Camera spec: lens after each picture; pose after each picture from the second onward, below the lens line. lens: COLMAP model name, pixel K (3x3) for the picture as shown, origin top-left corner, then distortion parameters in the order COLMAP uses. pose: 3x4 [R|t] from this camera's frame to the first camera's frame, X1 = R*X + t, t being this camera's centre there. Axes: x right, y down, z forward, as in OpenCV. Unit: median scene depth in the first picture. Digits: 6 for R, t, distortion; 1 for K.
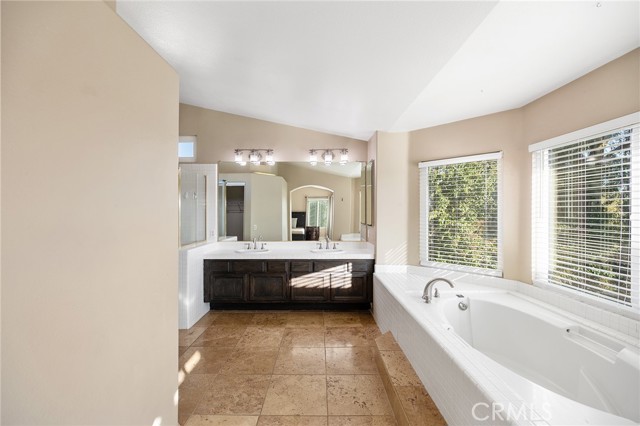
lens RADIAL K [[266.9, 0, 316.1], [0, 266.9, 214.3], [0, 0, 1]] dist [0.001074, 0.000386]
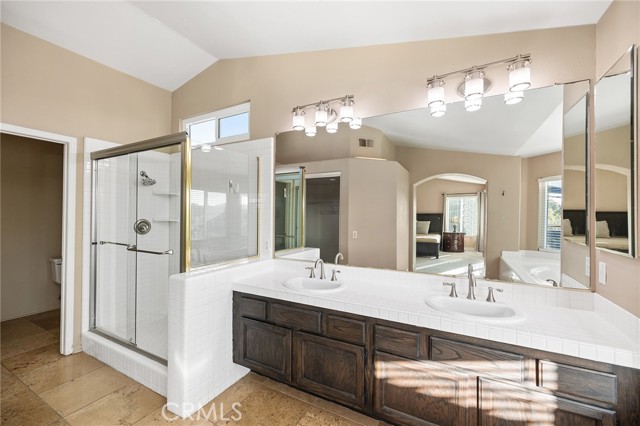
lens RADIAL K [[266.9, 0, 316.1], [0, 266.9, 214.3], [0, 0, 1]] dist [0.001074, 0.000386]
pose [[0.877616, -0.000042, -0.479364, 0.028625], [-0.003736, 0.999969, -0.006927, -0.000209], [0.479349, 0.007870, 0.877589, 0.489591]]
